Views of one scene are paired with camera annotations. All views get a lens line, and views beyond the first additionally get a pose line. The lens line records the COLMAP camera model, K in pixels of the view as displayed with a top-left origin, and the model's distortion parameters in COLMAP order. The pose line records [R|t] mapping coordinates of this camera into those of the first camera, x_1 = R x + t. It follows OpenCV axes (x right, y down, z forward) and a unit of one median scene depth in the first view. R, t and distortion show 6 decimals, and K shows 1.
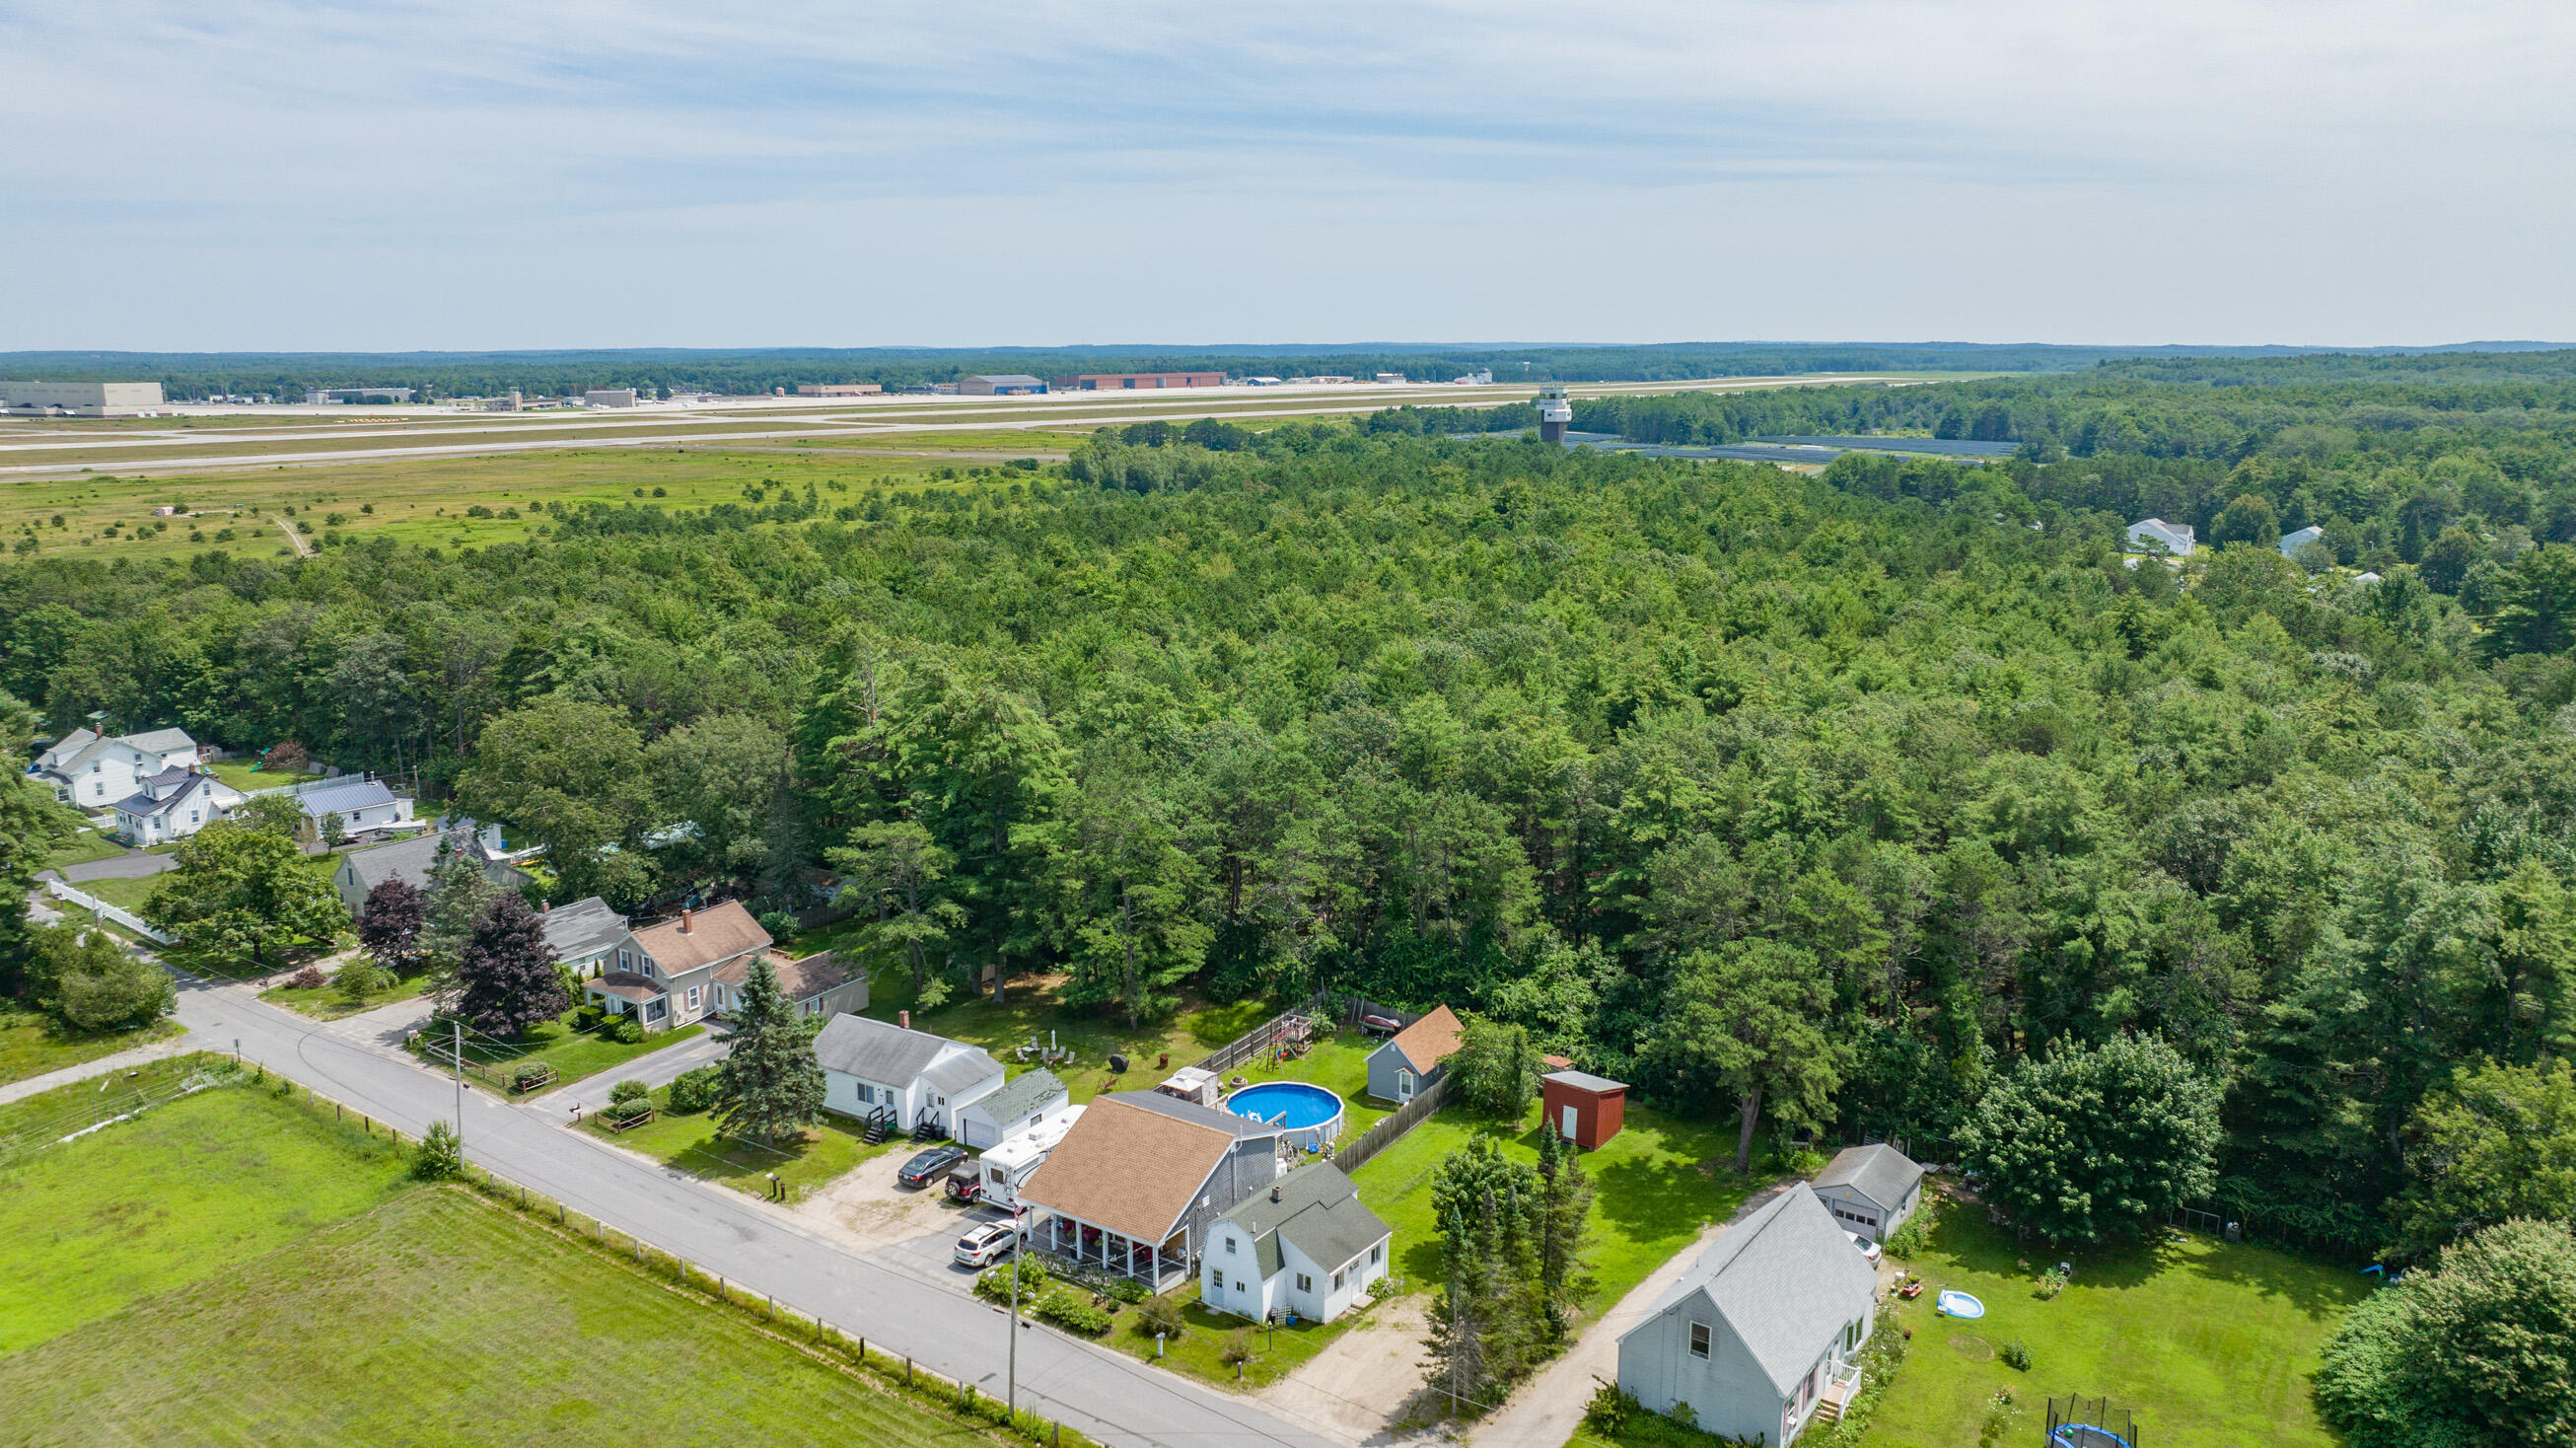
lens RADIAL K [[1820.4, 0, 1278.0], [0, 1820.4, 738.1], [0, 0, 1]] dist [-0.022453, 0.017943]
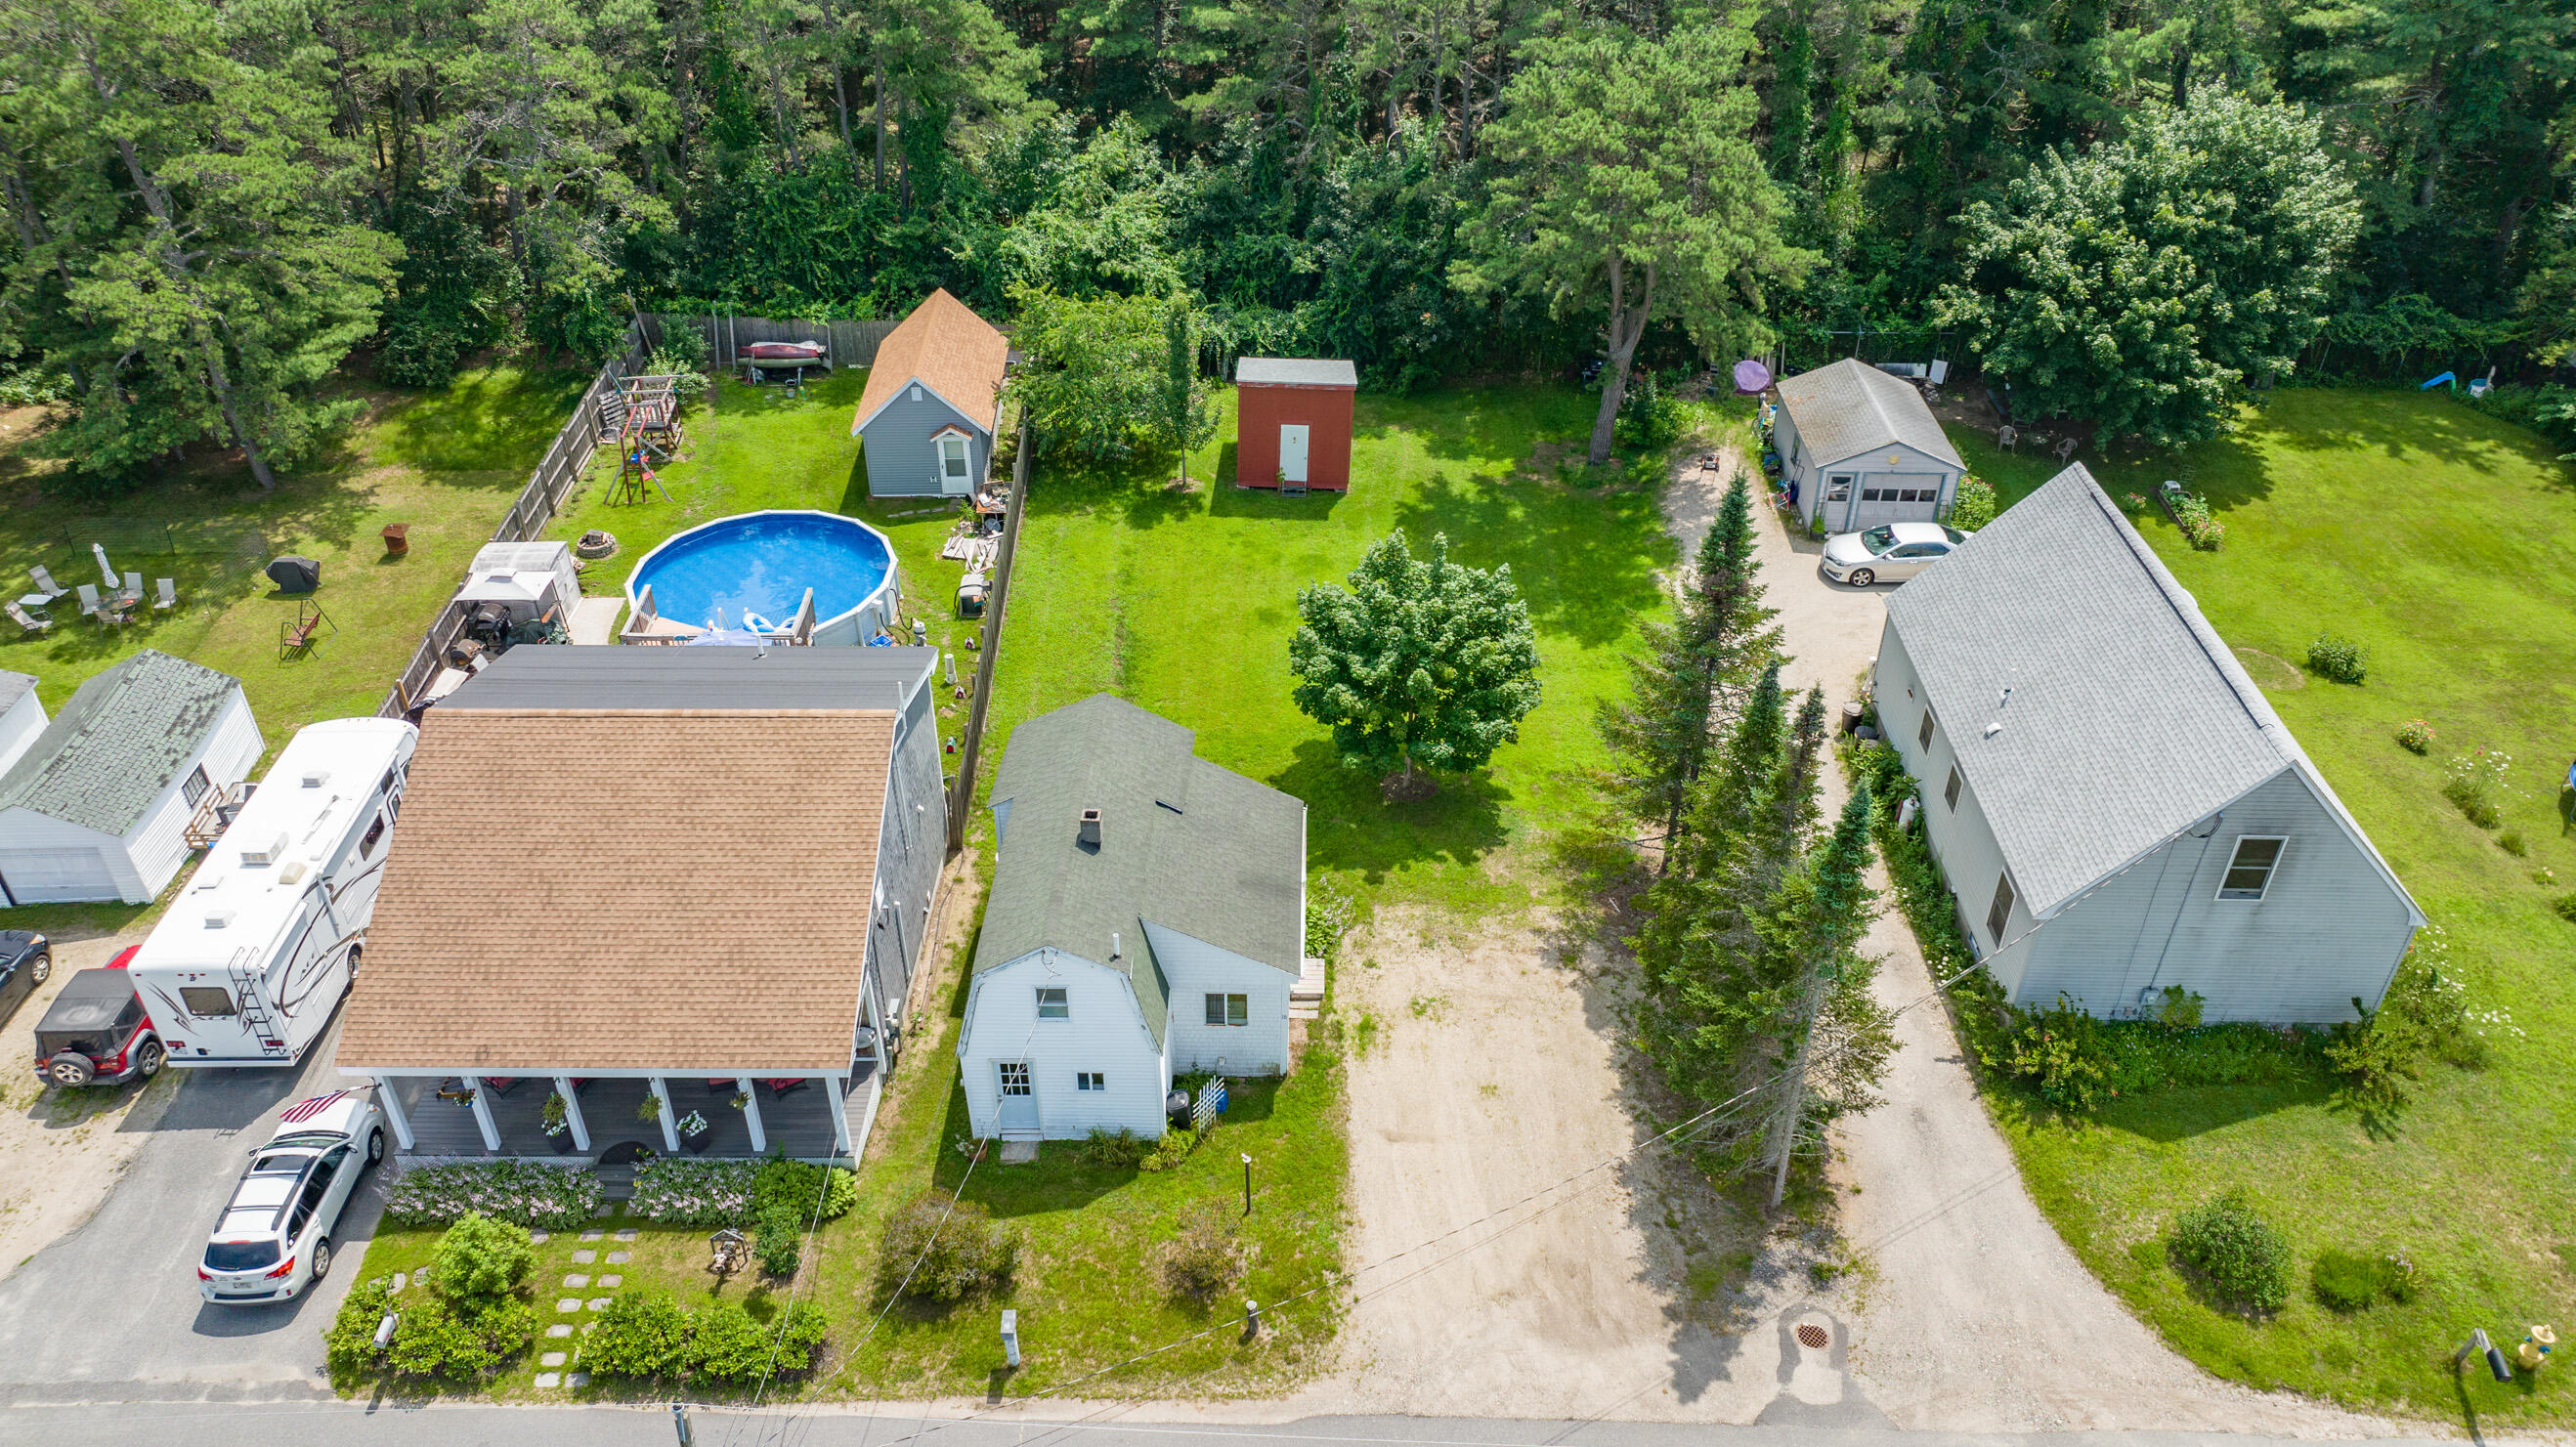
lens RADIAL K [[1820.0, 0, 1289.8], [0, 1820.0, 720.3], [0, 0, 1]] dist [-0.022453, 0.017943]
pose [[0.822699, -0.317328, 0.471667, -0.104764], [0.110801, 0.903298, 0.414459, 0.054220], [-0.557575, -0.288714, 0.778302, 0.501943]]
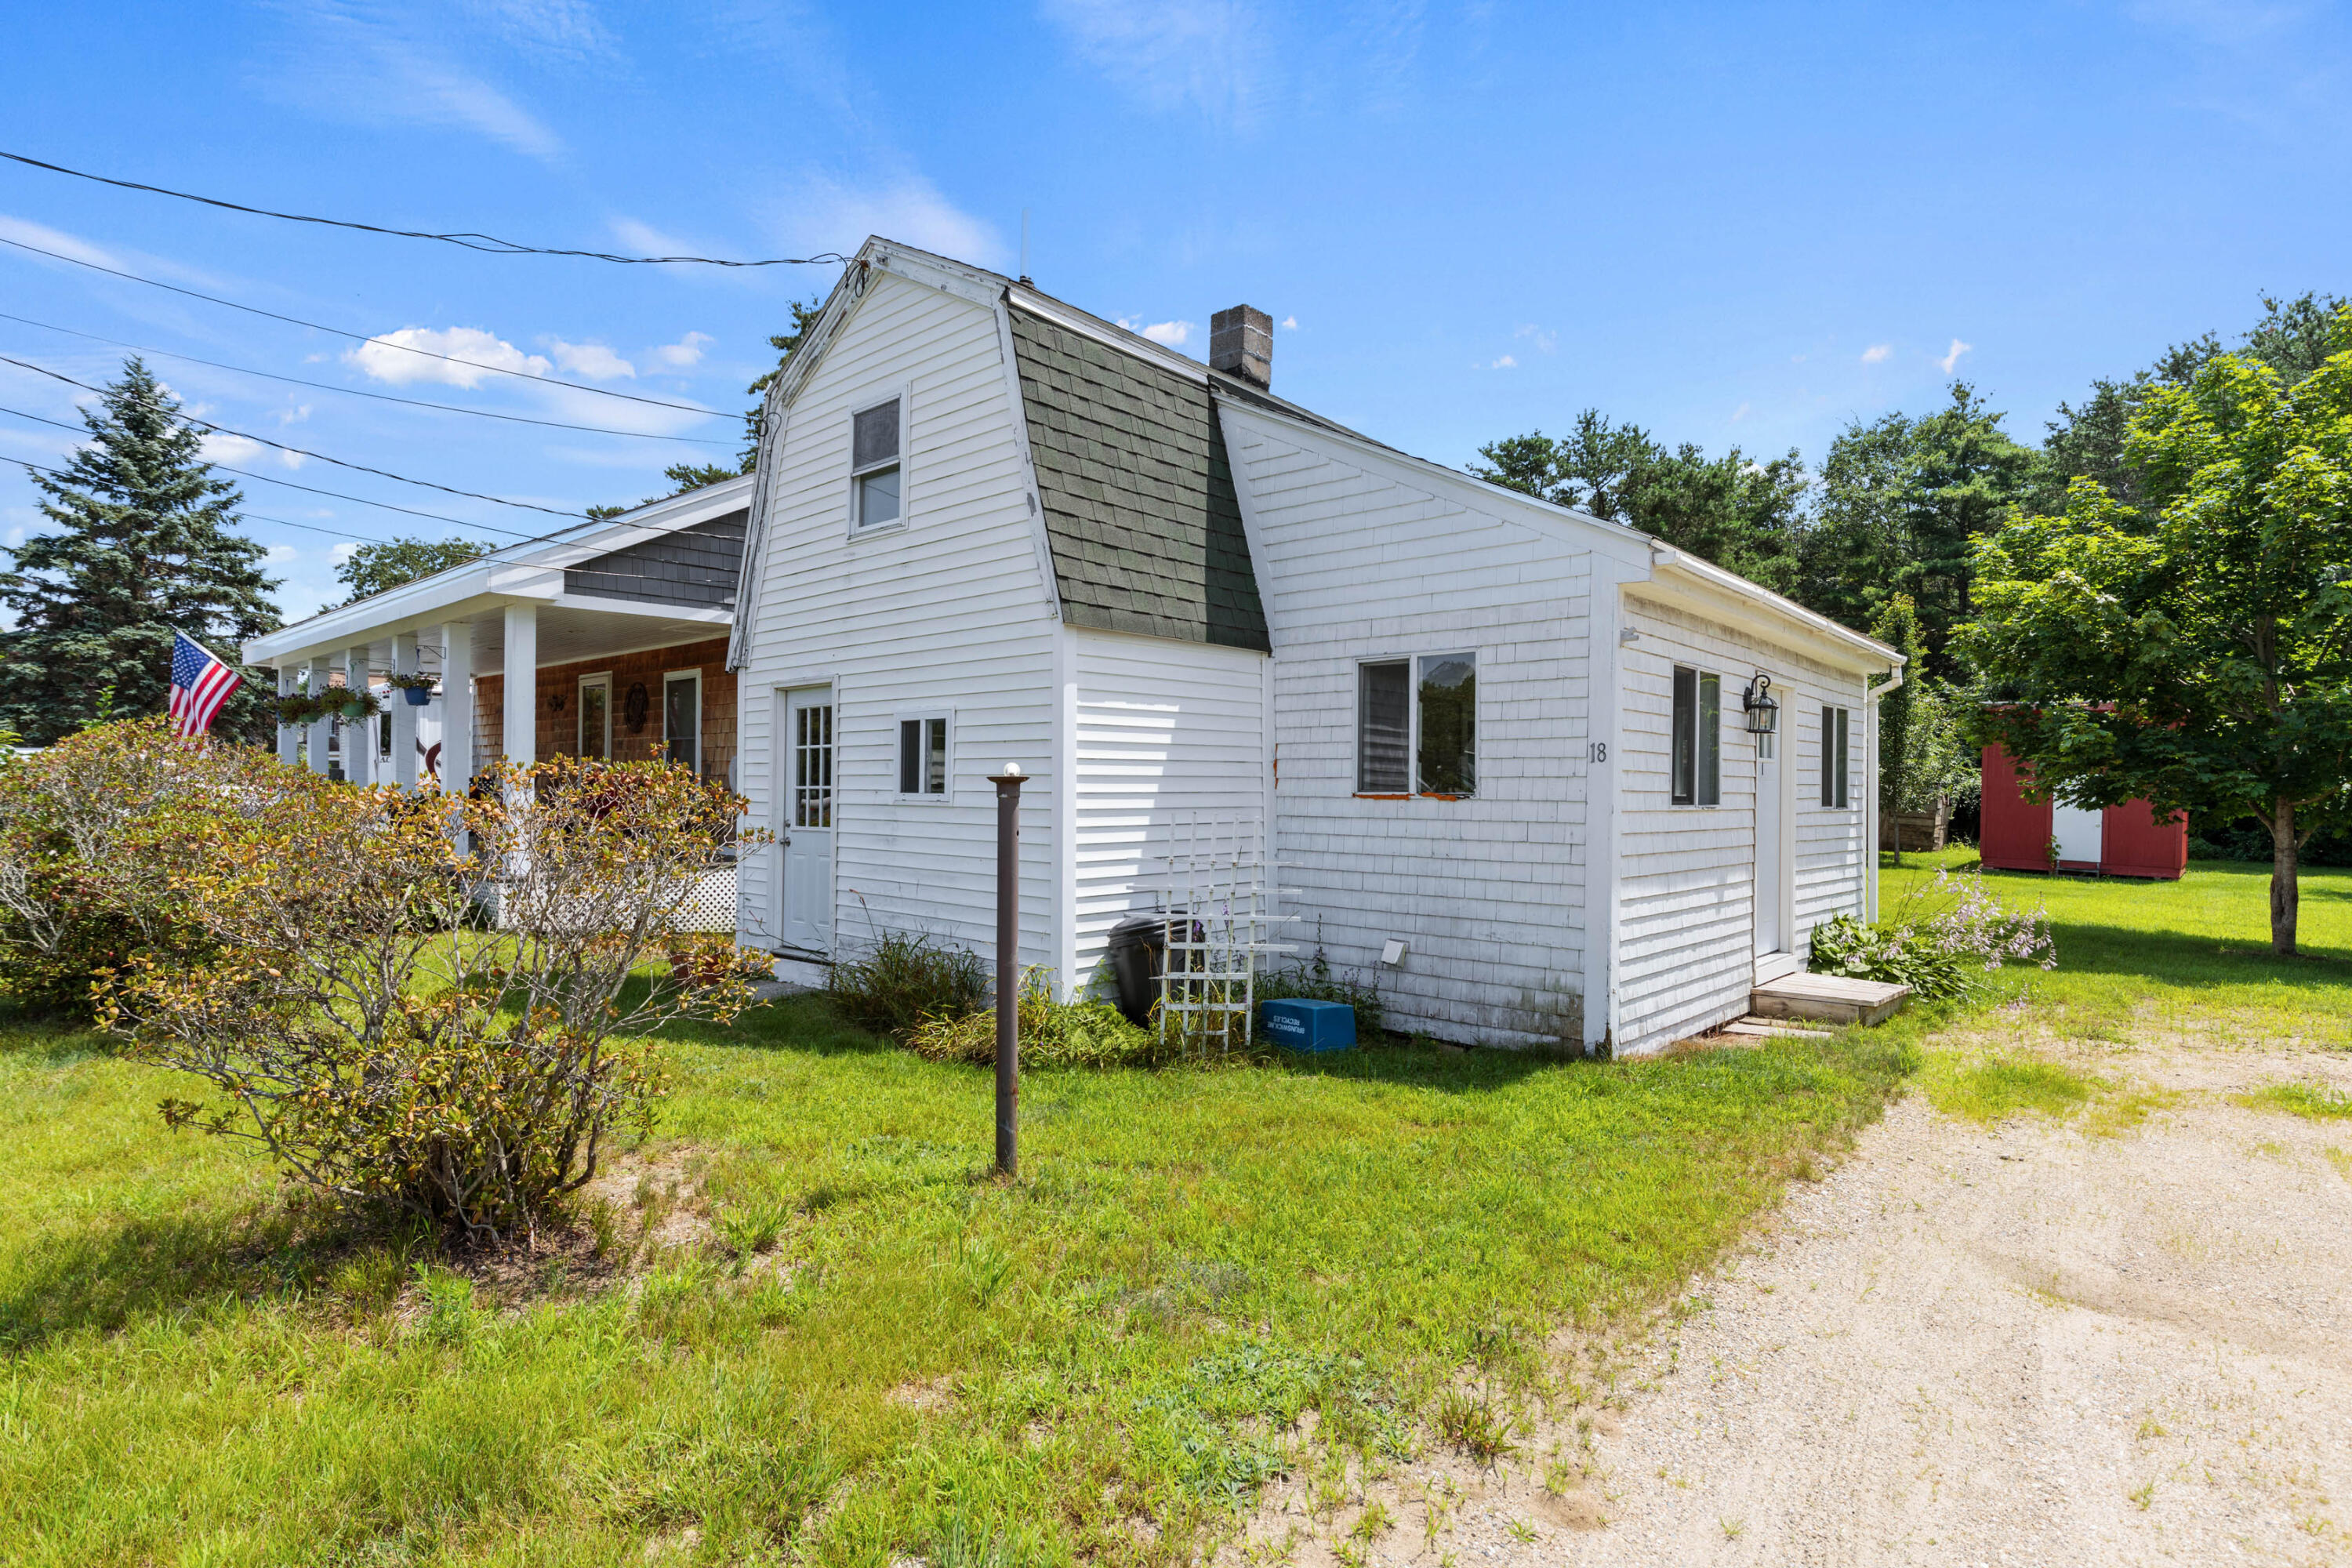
lens RADIAL K [[1157.0, 0, 1184.5], [0, 1157.0, 772.5], [0, 0, 1]] dist [-0.001971, 0.000714]
pose [[0.992458, 0.006286, -0.122426, 0.006023], [-0.032748, 0.975984, -0.215366, 0.231724], [0.118132, 0.217751, 0.968829, 0.666030]]
